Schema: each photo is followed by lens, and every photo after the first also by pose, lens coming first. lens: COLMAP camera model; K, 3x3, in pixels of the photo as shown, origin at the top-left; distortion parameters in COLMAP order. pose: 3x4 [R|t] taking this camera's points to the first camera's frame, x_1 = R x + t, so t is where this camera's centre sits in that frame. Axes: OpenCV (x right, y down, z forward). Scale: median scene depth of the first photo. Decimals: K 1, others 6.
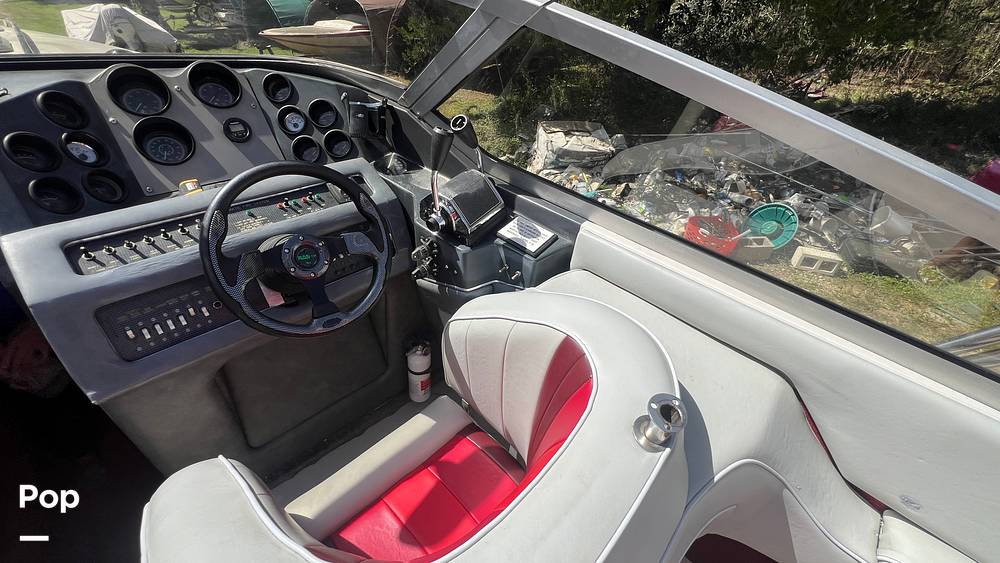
lens RADIAL K [[403.7, 0, 500.0], [0, 403.7, 281.5], [0, 0, 1]] dist [0.000024, 0.000403]
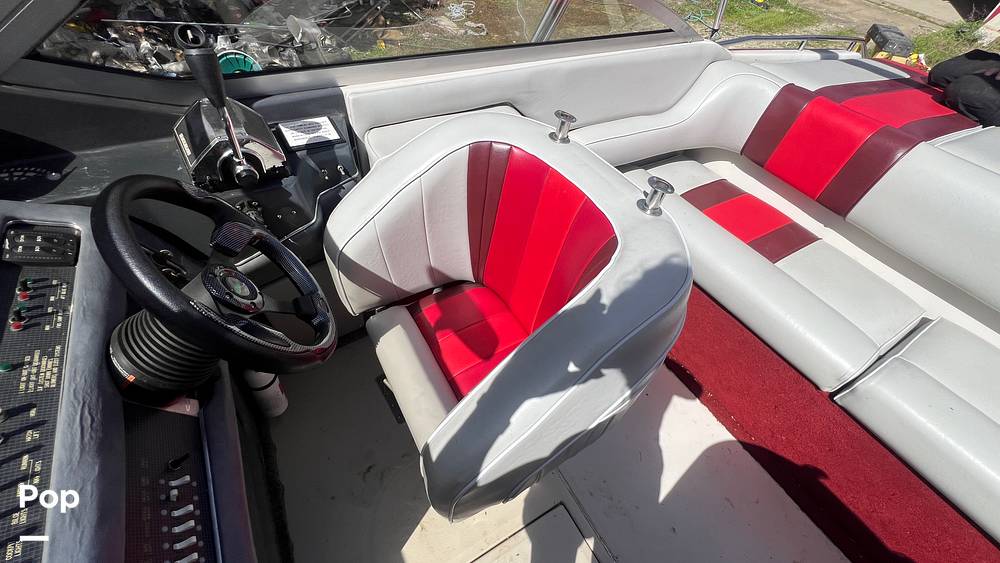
lens RADIAL K [[403.7, 0, 500.0], [0, 403.7, 281.5], [0, 0, 1]] dist [0.000024, 0.000403]
pose [[0.257721, -0.749379, 0.609927, -0.648208], [0.527807, 0.637933, 0.560768, -0.184578], [-0.809321, 0.177402, 0.559936, 0.157045]]
